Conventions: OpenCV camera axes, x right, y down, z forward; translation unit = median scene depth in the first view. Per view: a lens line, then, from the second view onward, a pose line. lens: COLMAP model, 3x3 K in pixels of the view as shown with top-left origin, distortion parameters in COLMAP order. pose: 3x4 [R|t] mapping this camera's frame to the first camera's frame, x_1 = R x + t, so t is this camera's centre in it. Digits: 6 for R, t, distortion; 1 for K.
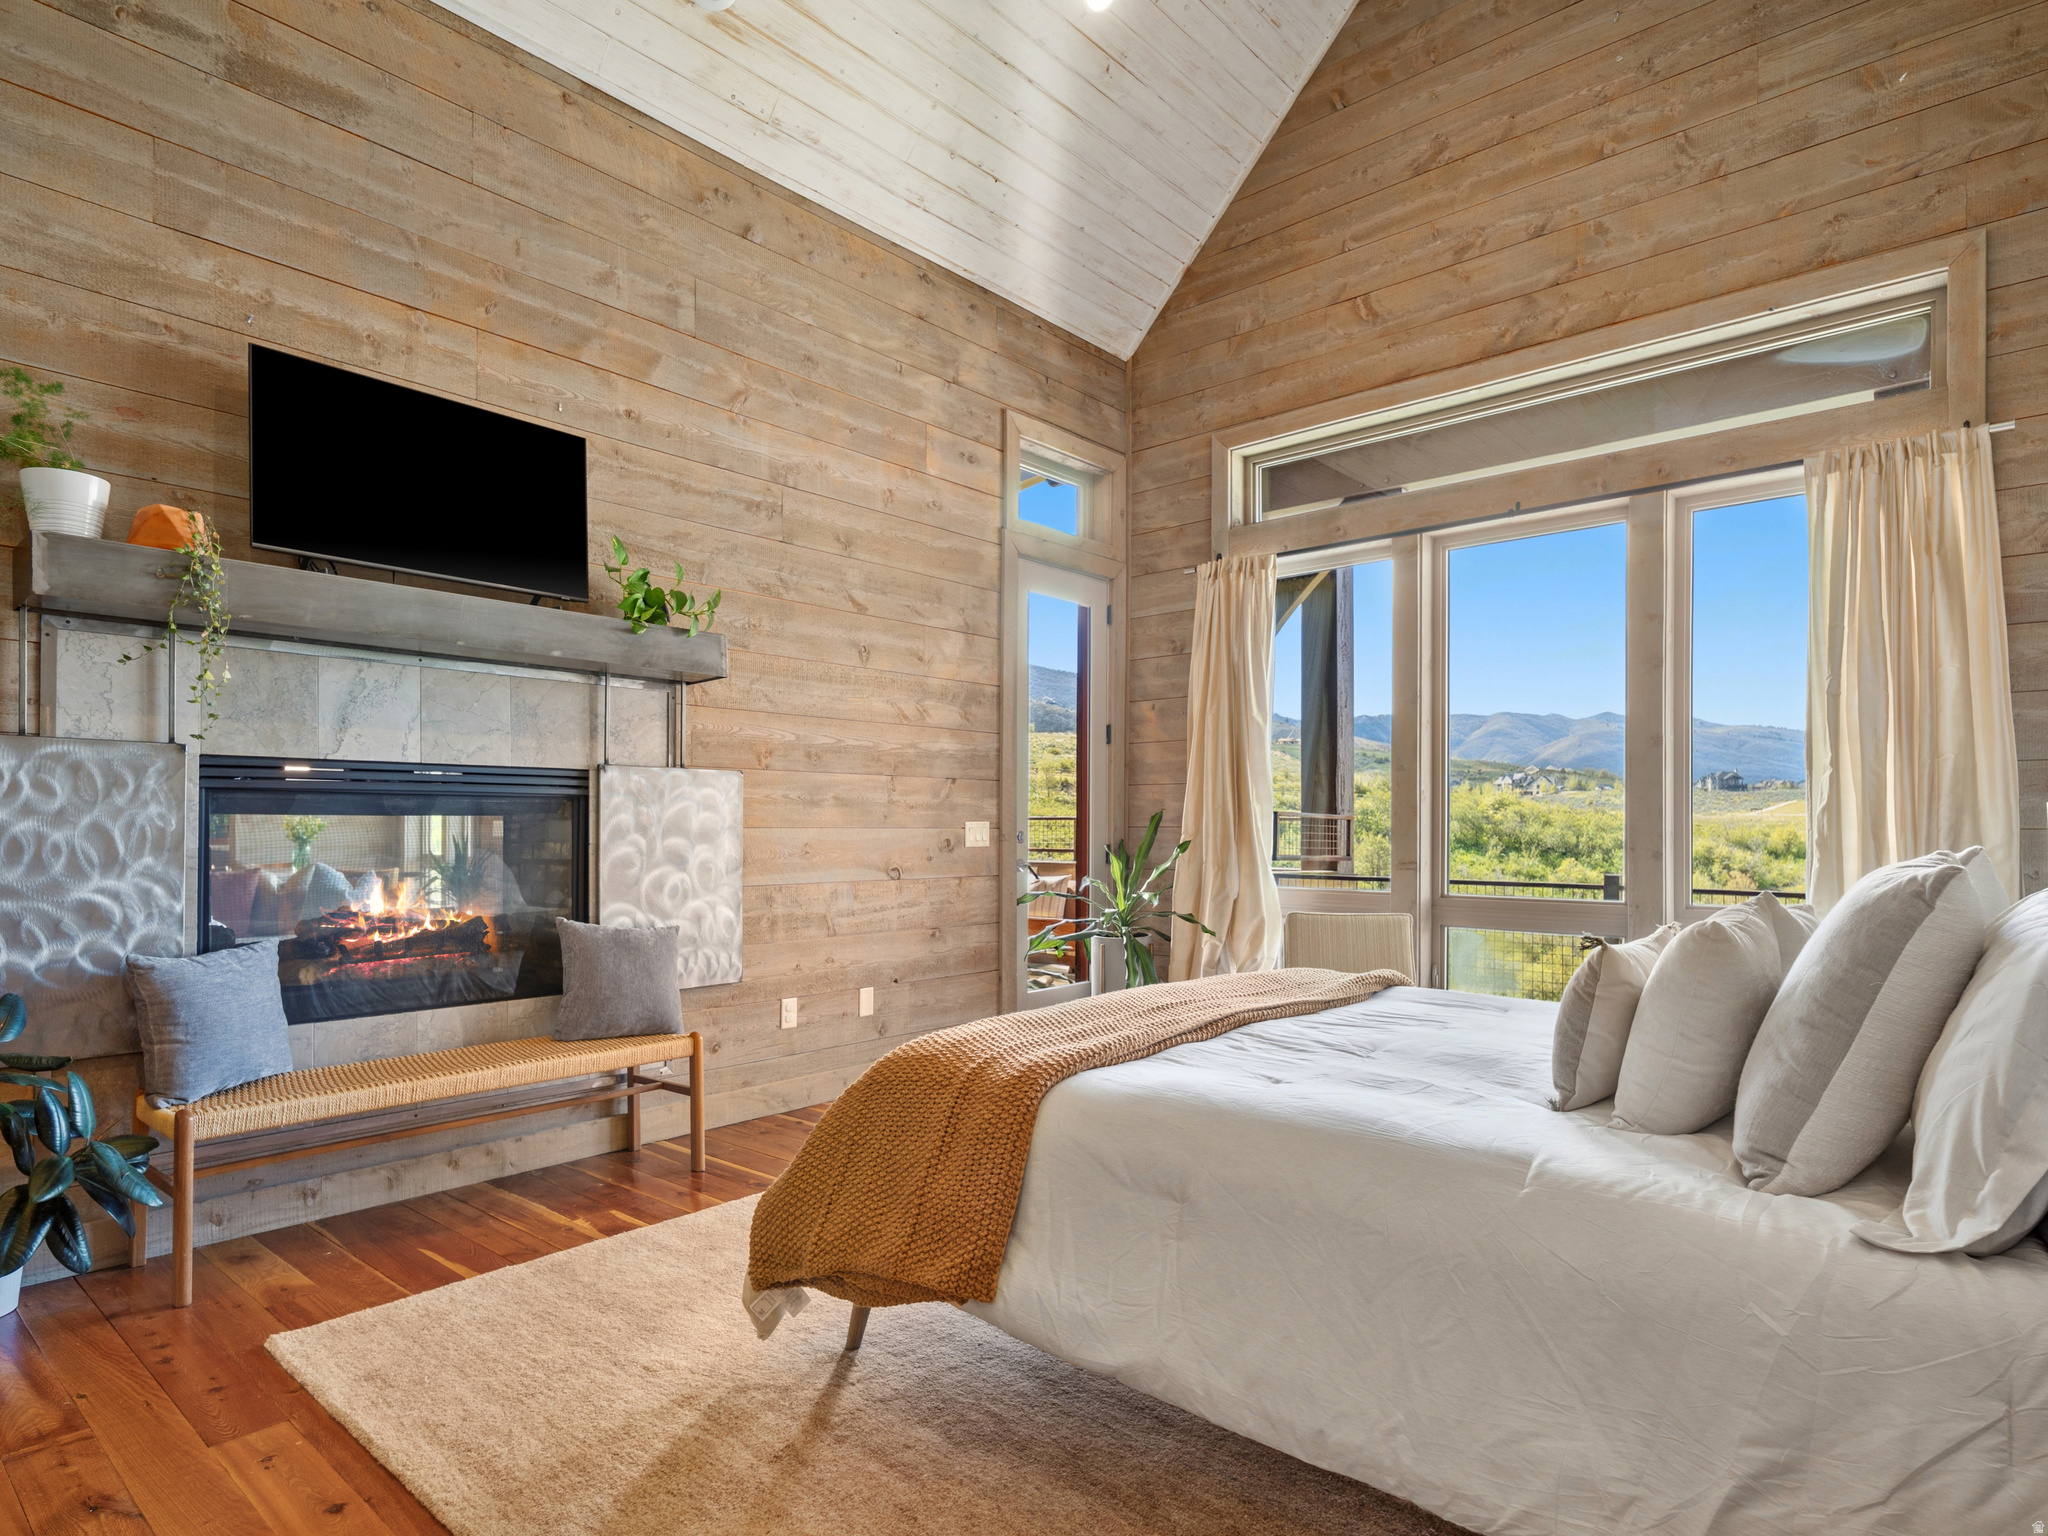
lens RADIAL K [[1123.4, 0, 1070.7], [0, 1123.4, 823.9], [0, 0, 1]] dist [0.004405, 0.001242]
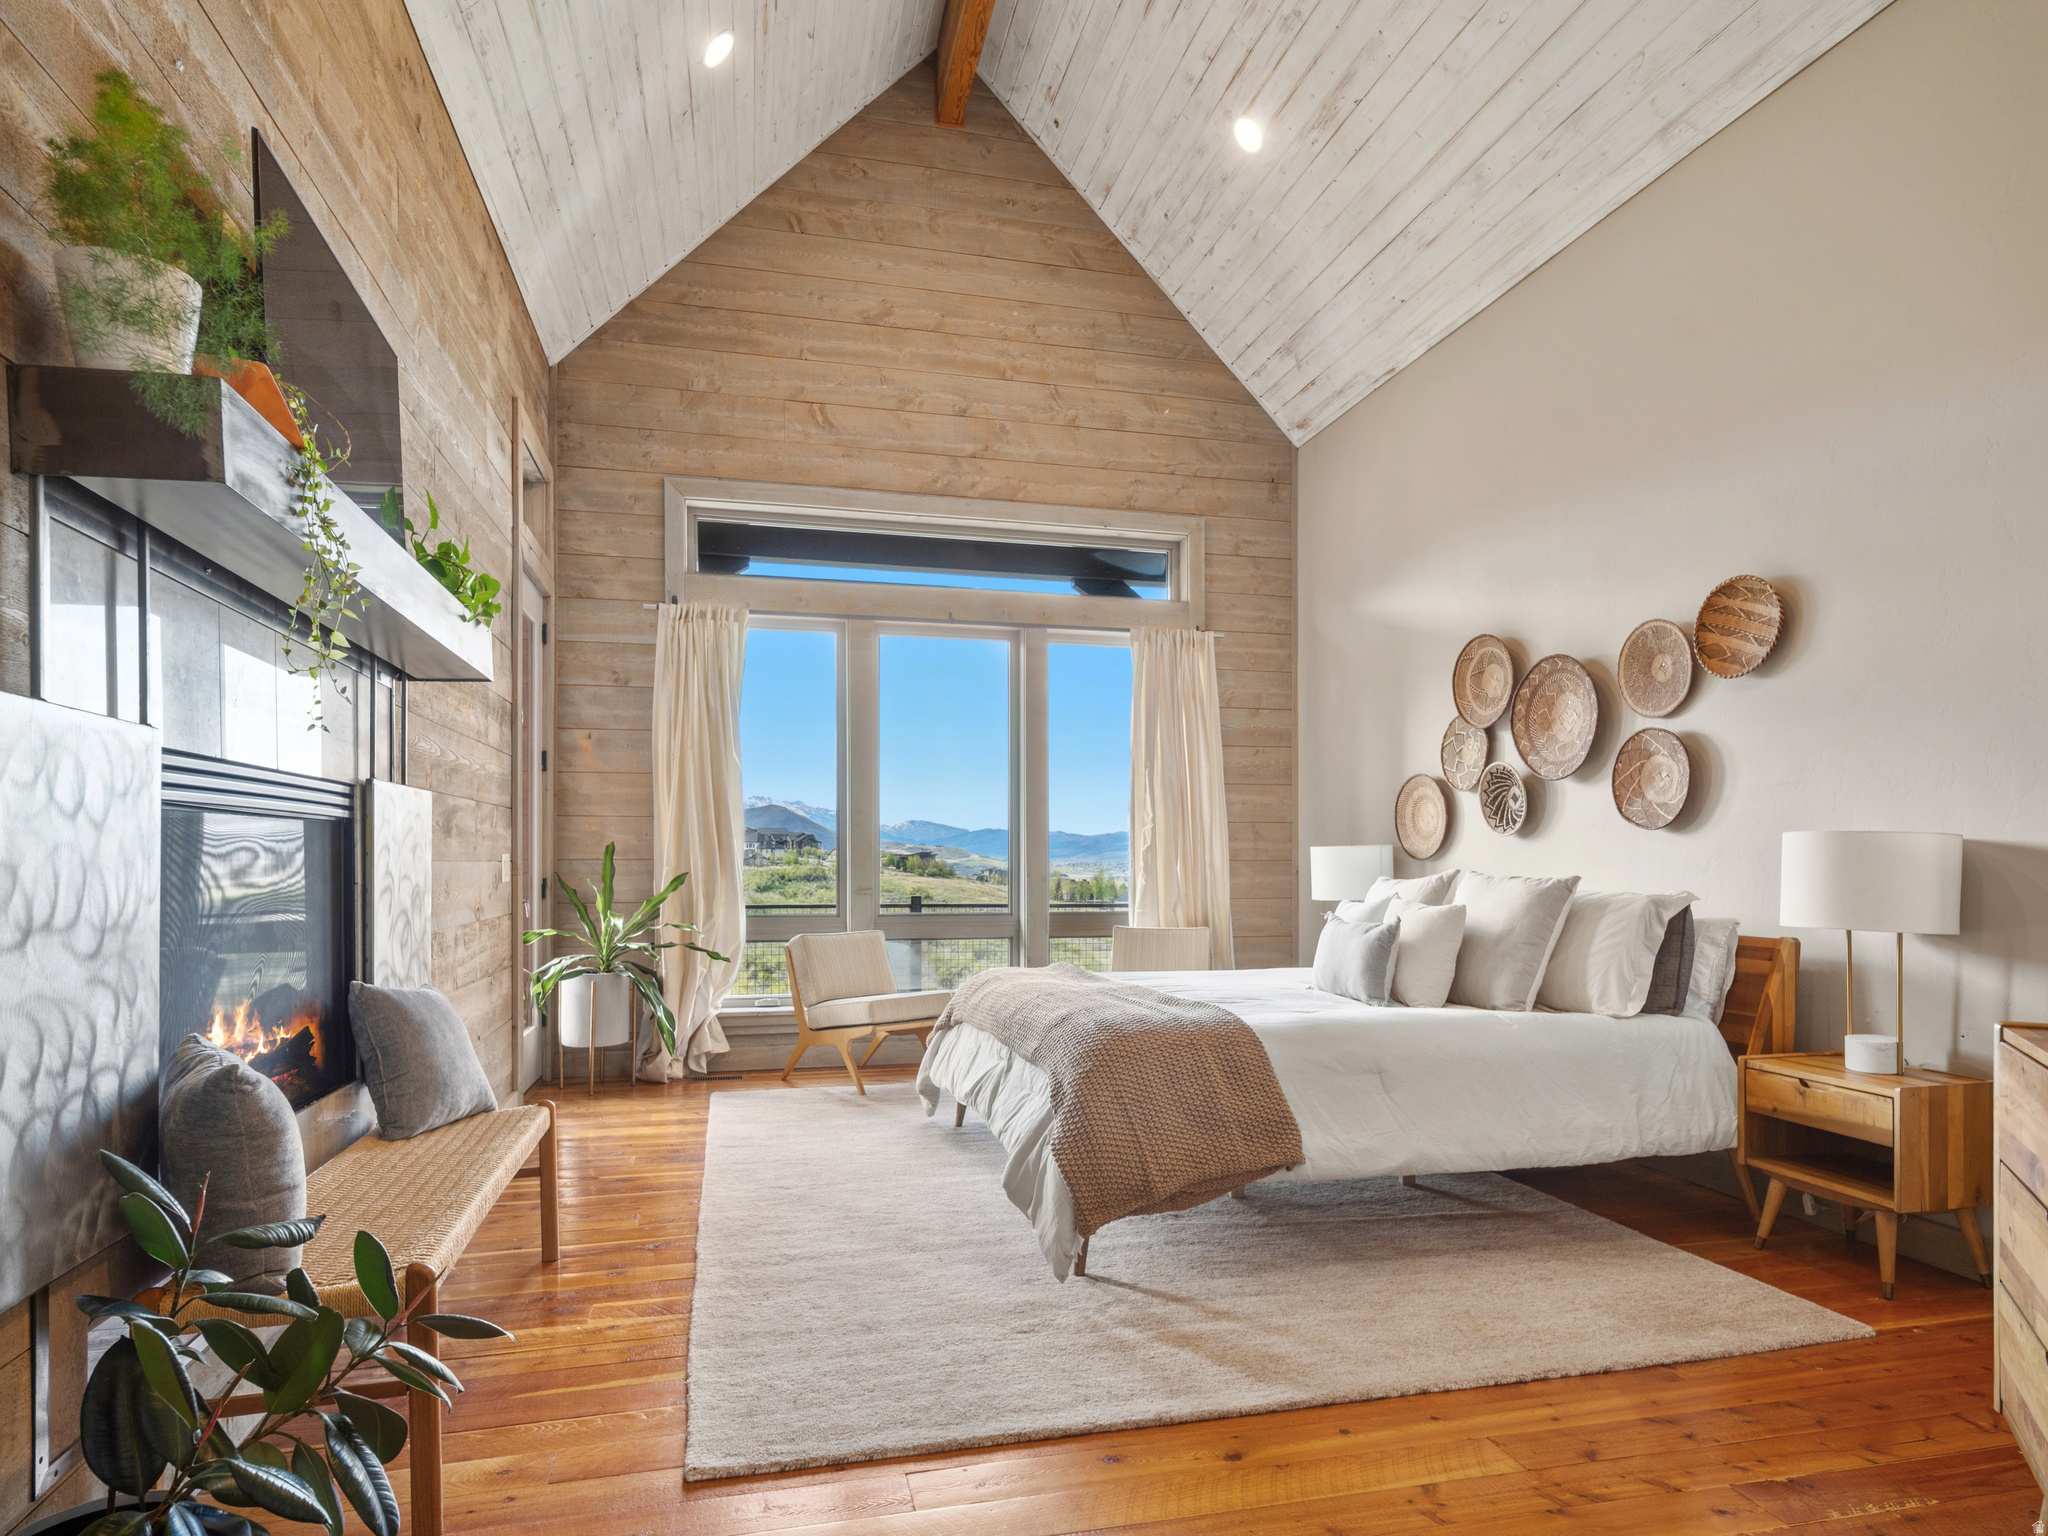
lens RADIAL K [[1123.4, 0, 1024.3], [0, 1123.4, 859.8], [0, 0, 1]] dist [0.004405, 0.001242]
pose [[0.591108, -0.000737, 0.806592, -0.649860], [-0.001905, 0.999996, 0.002310, -0.000222], [-0.806590, -0.002902, 0.591104, 0.161835]]
